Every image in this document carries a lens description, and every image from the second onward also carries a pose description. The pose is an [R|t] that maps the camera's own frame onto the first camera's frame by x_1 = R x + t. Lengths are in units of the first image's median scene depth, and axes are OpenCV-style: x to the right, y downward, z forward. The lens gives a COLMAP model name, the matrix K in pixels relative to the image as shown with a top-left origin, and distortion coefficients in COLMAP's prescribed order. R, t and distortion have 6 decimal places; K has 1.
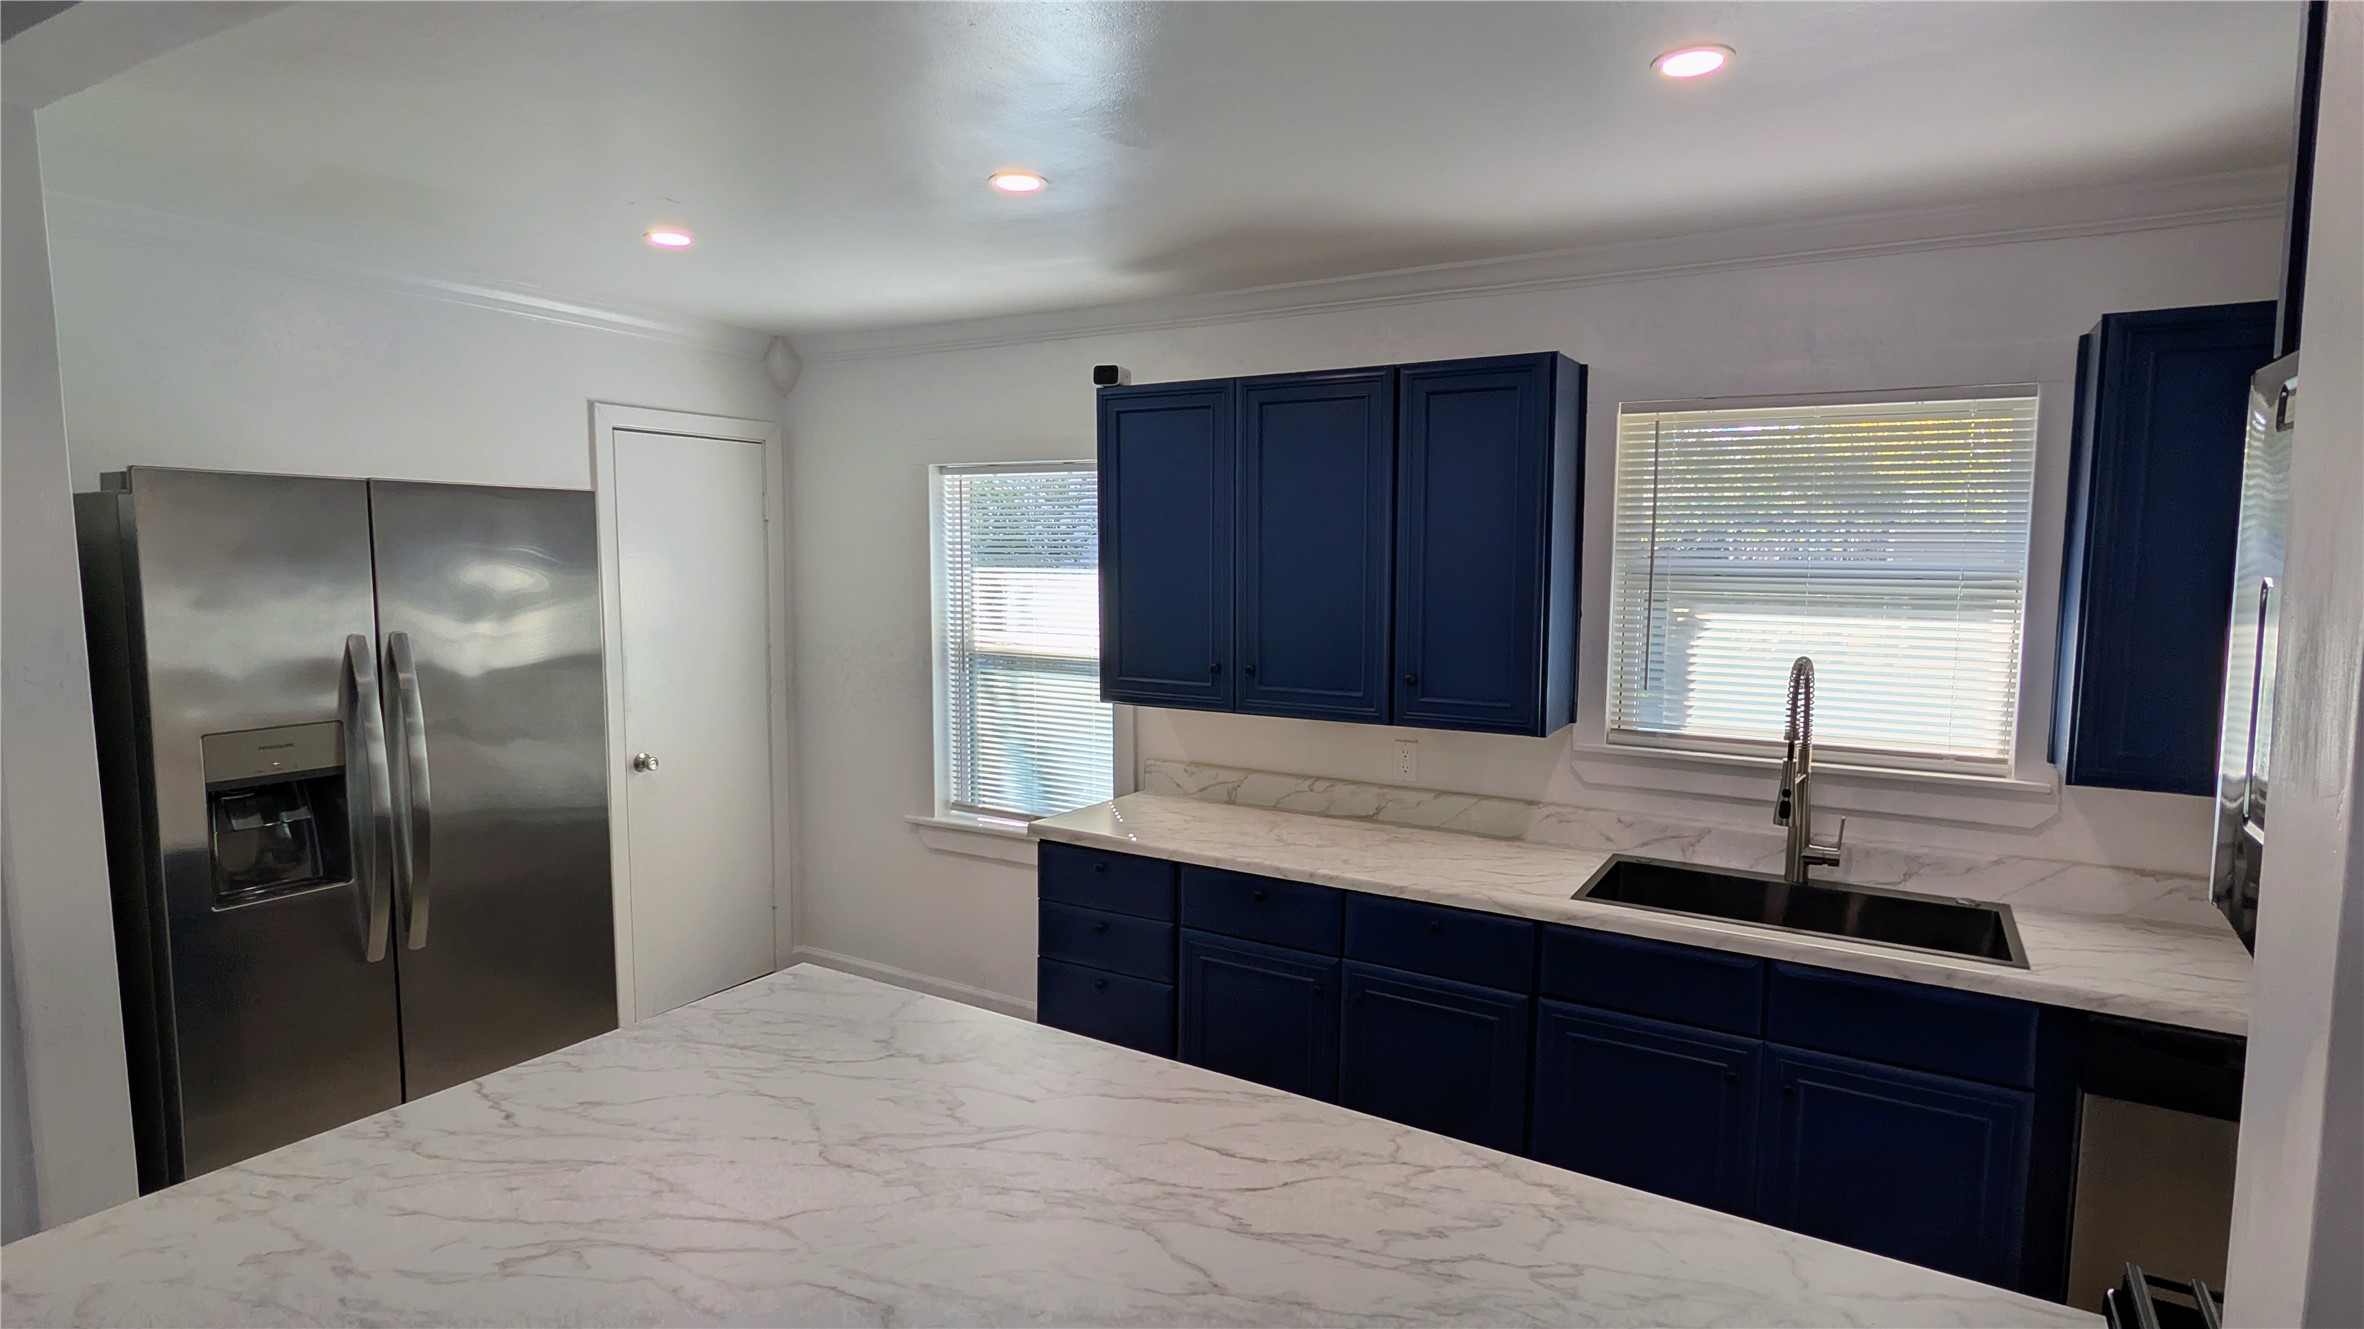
lens RADIAL K [[1210.5, 0, 1167.7], [0, 1210.5, 664.3], [0, 0, 1]] dist [0.000049, 0.001430]
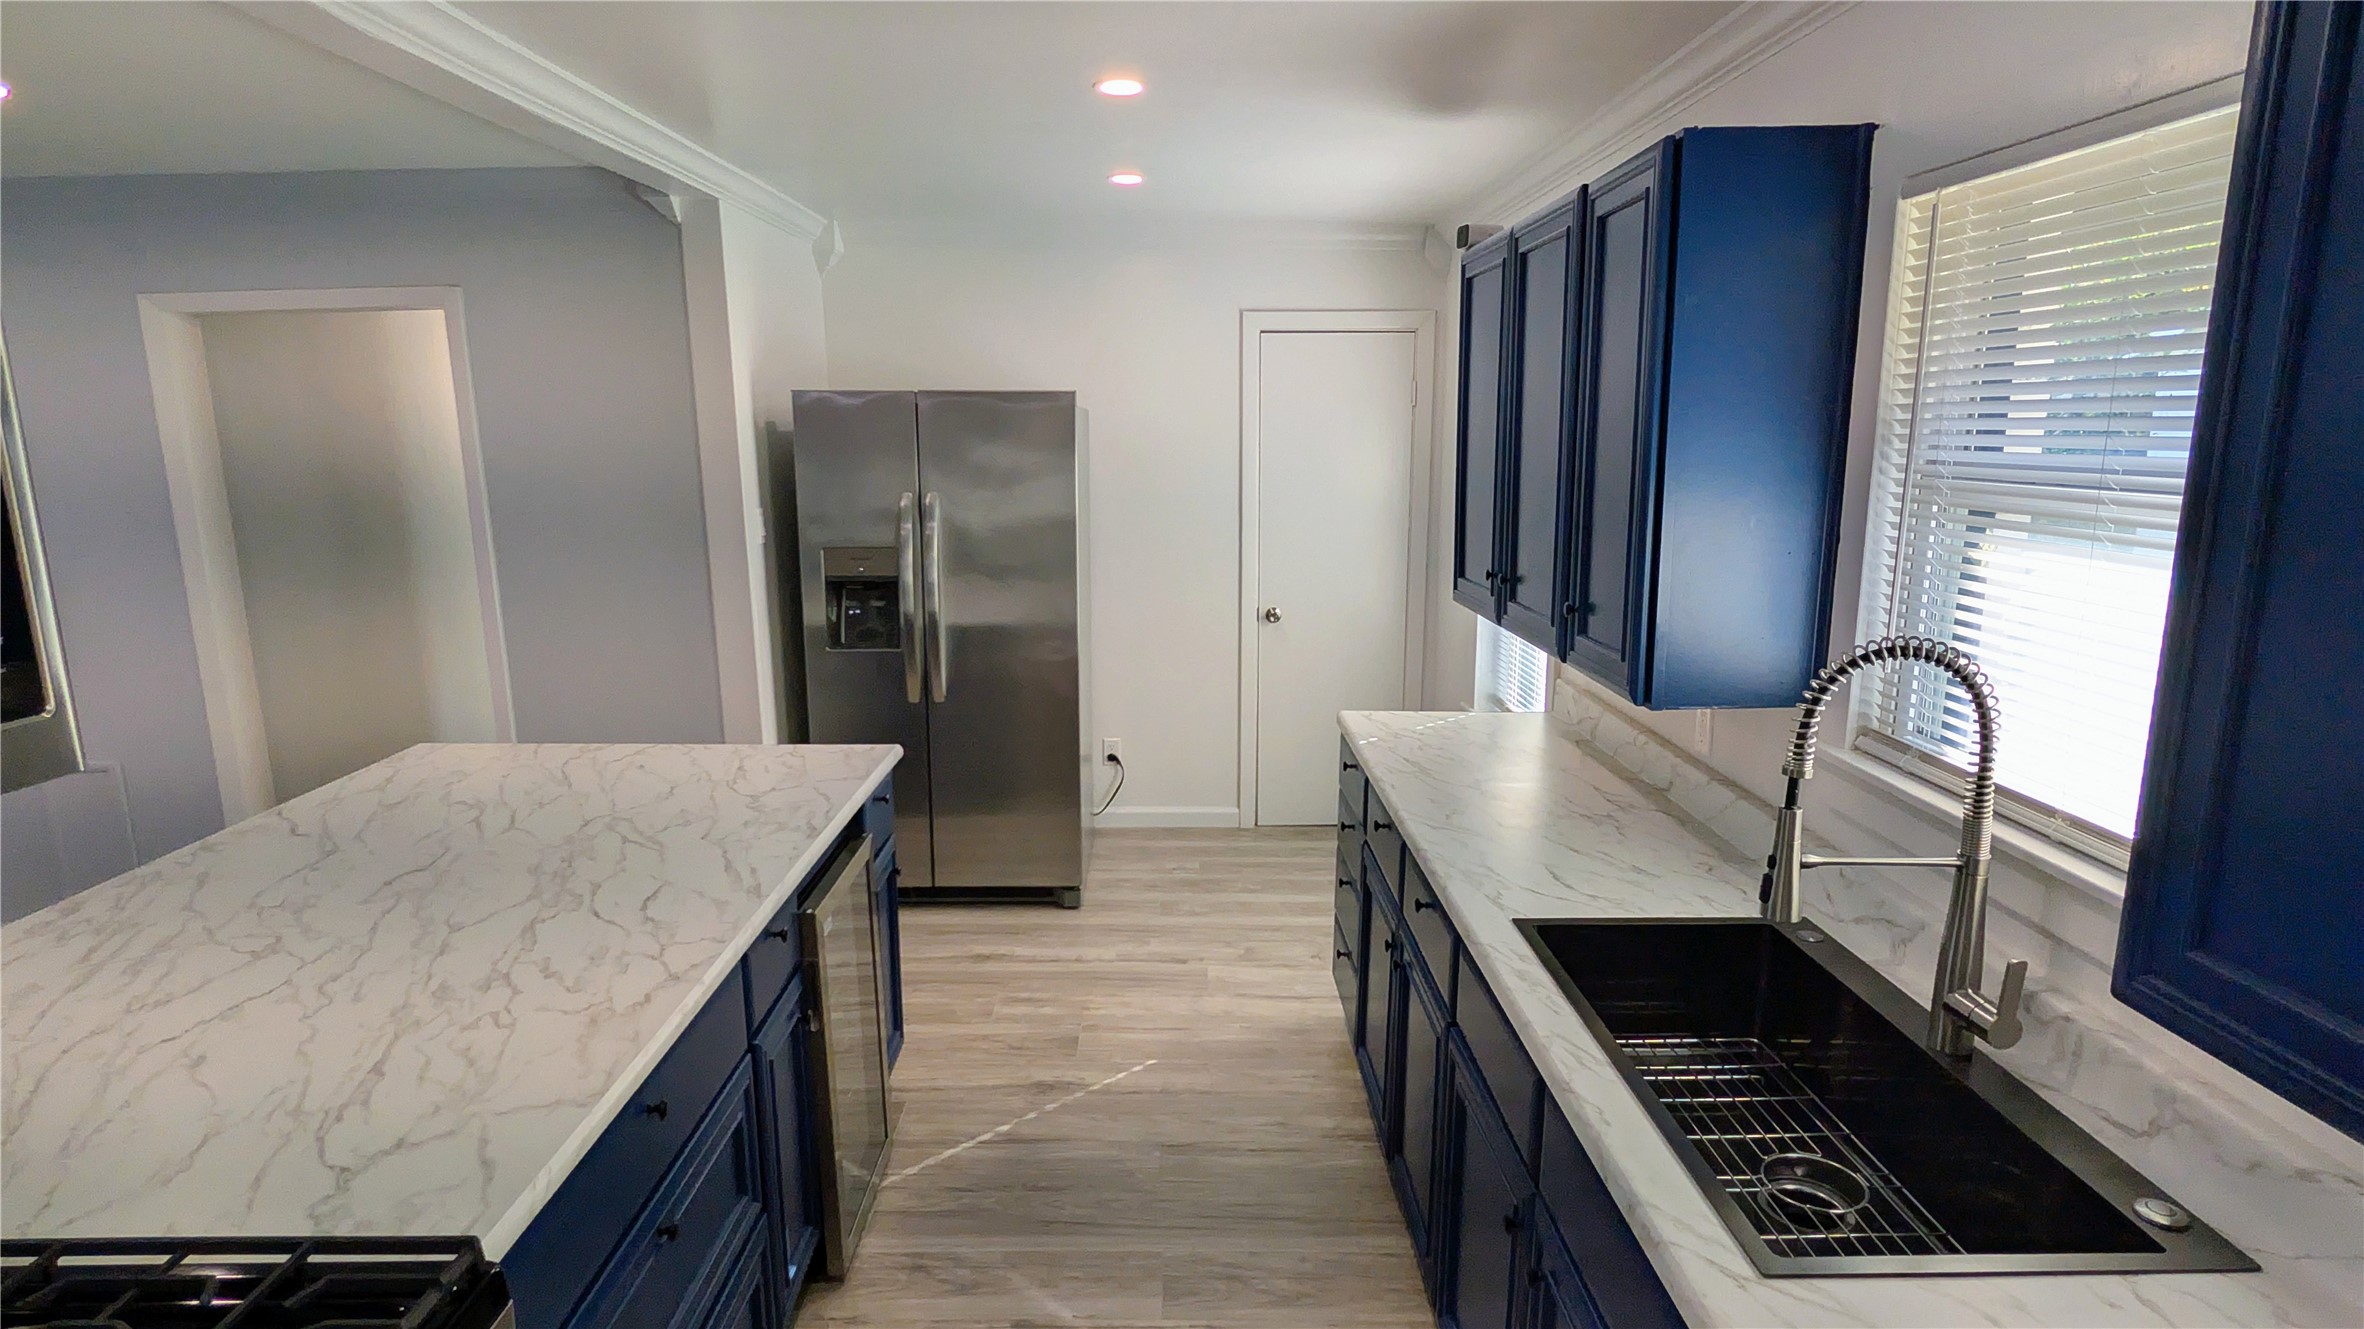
lens RADIAL K [[1210.5, 0, 1182.3], [0, 1210.5, 656.1], [0, 0, 1]] dist [0.000049, 0.001430]
pose [[0.526713, 0.150301, -0.836650, 0.718465], [-0.070528, 0.988577, 0.133193, -0.042242], [0.847112, -0.011147, 0.531298, 0.390195]]
